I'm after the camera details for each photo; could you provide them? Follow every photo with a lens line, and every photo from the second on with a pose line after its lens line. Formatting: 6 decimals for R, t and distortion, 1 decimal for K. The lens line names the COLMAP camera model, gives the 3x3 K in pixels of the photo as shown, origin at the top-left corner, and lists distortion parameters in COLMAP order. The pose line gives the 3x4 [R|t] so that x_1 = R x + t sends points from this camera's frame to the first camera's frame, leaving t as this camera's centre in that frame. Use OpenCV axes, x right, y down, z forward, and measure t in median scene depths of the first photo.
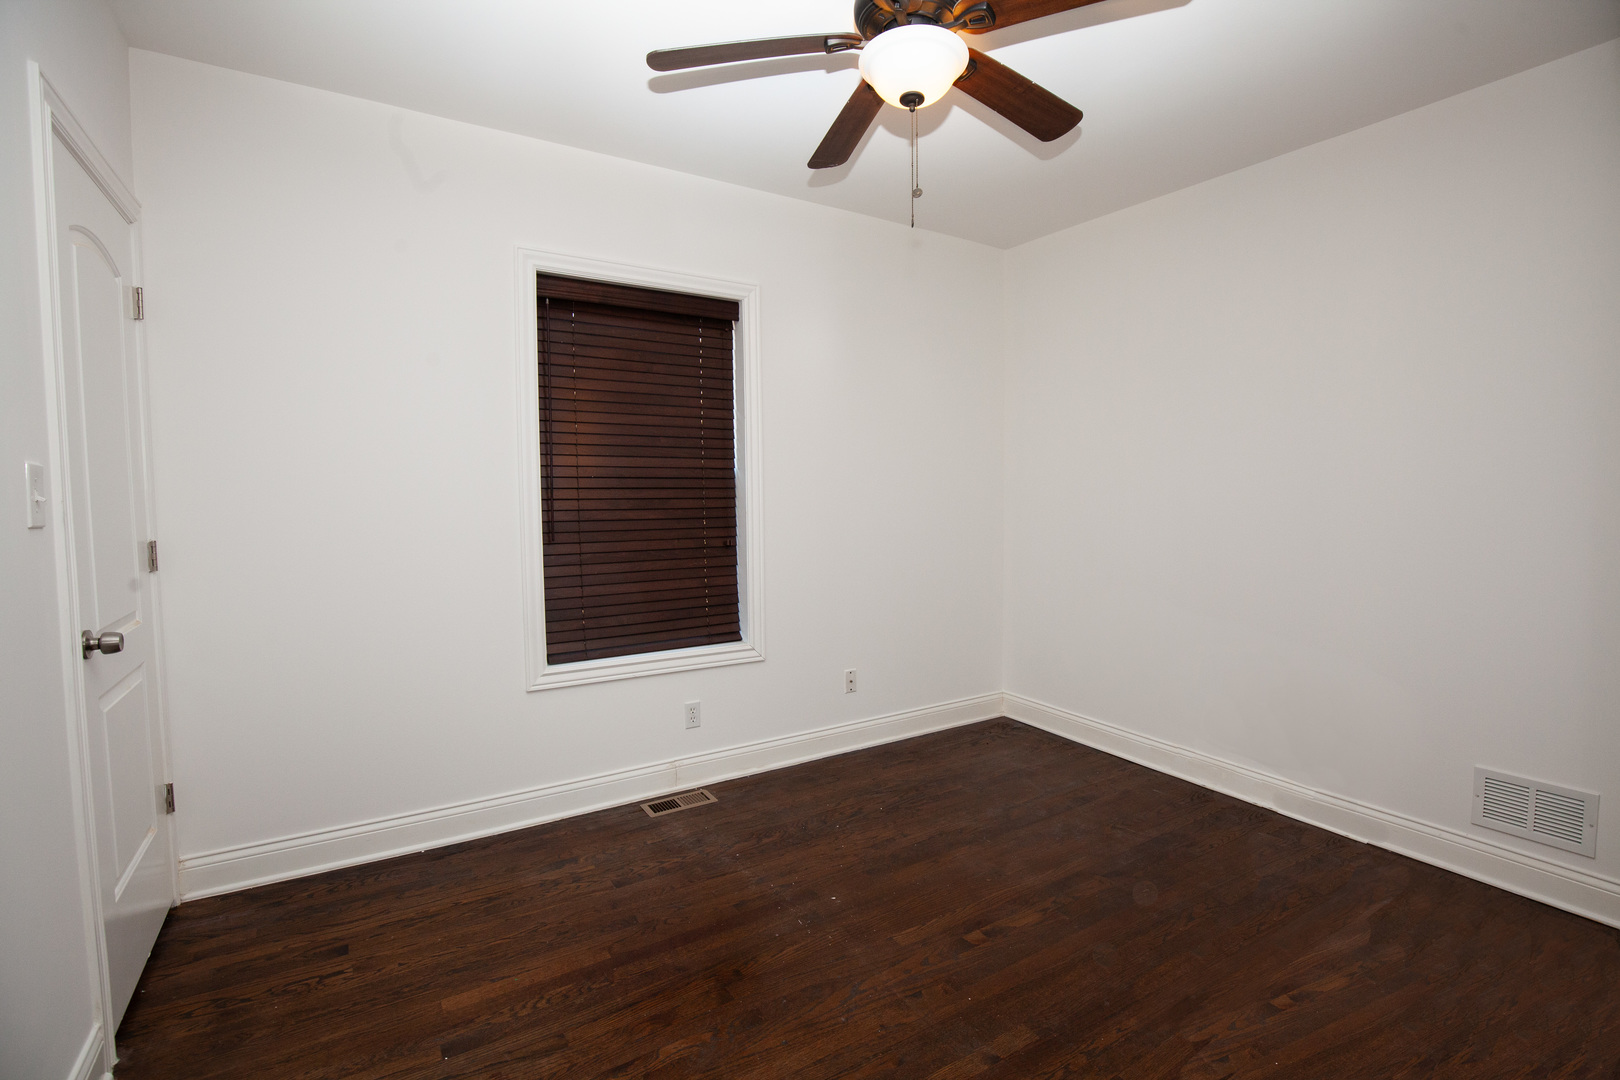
lens RADIAL K [[724.2, 0, 810.0], [0, 724.2, 540.0], [0, 0, 1]] dist [-0.033659, 0.000368]
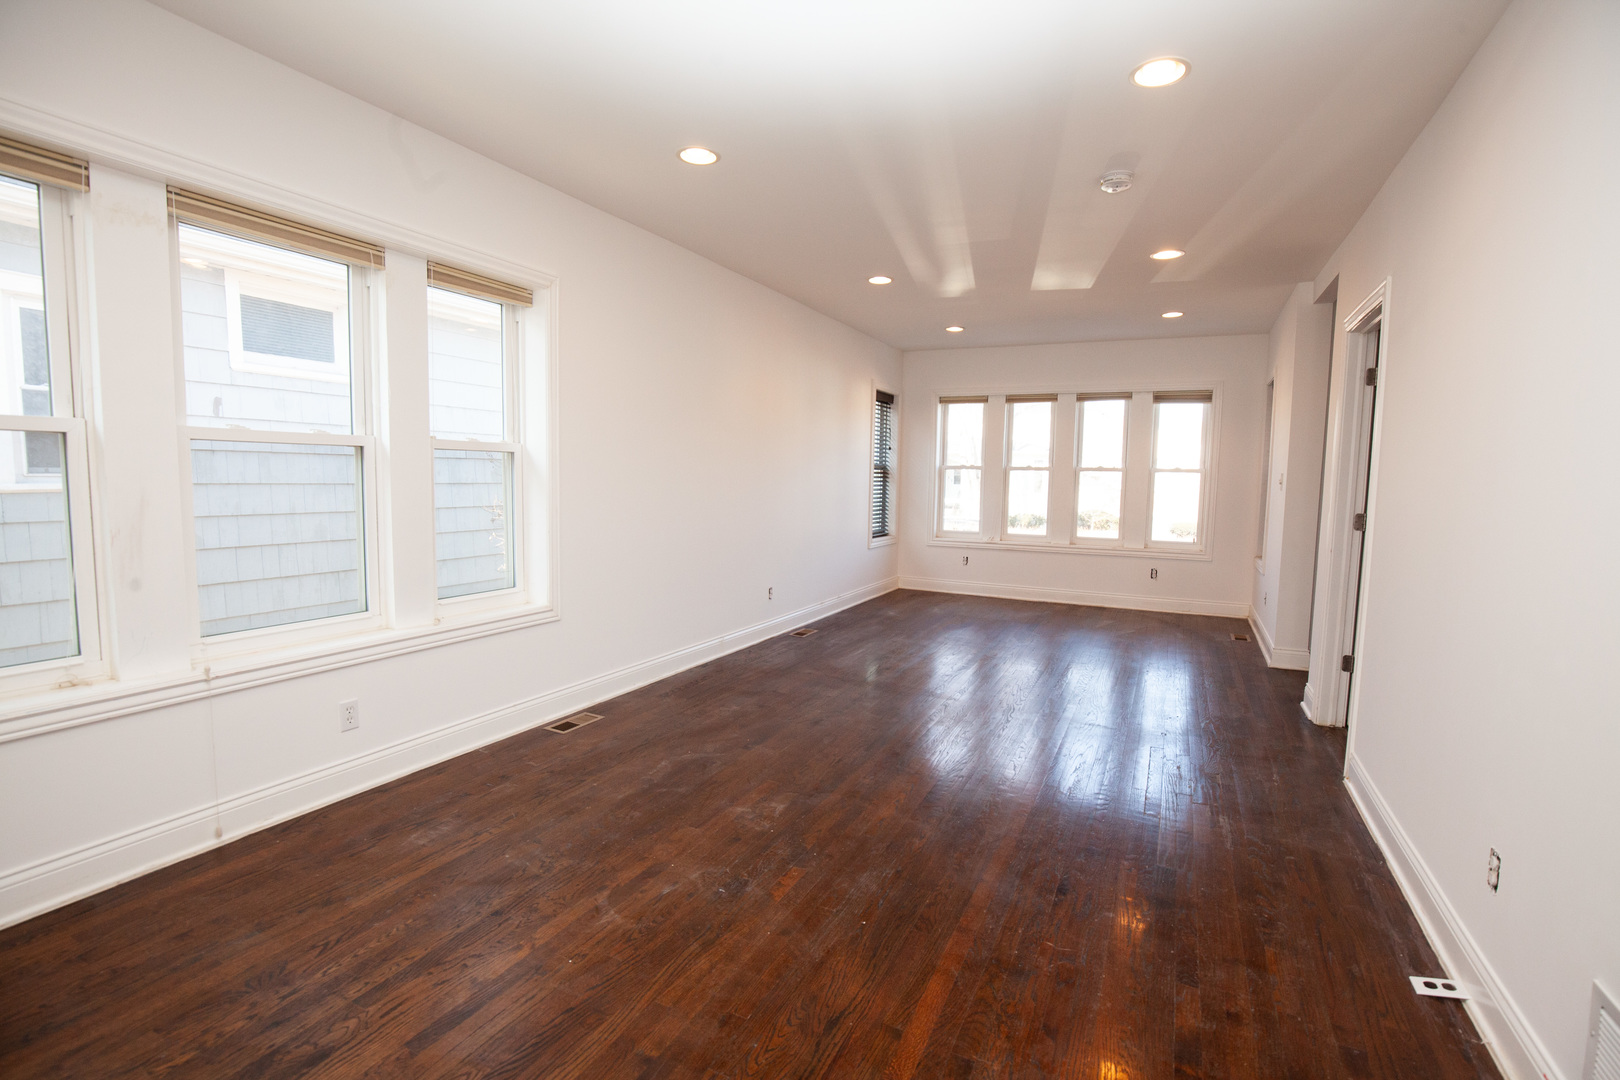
lens RADIAL K [[724.2, 0, 810.0], [0, 724.2, 540.0], [0, 0, 1]] dist [-0.033659, 0.000368]
pose [[0.855367, -0.035115, 0.516830, -0.261539], [0.022873, 0.999287, 0.030039, 0.018375], [-0.517517, -0.013872, 0.855561, -0.131090]]
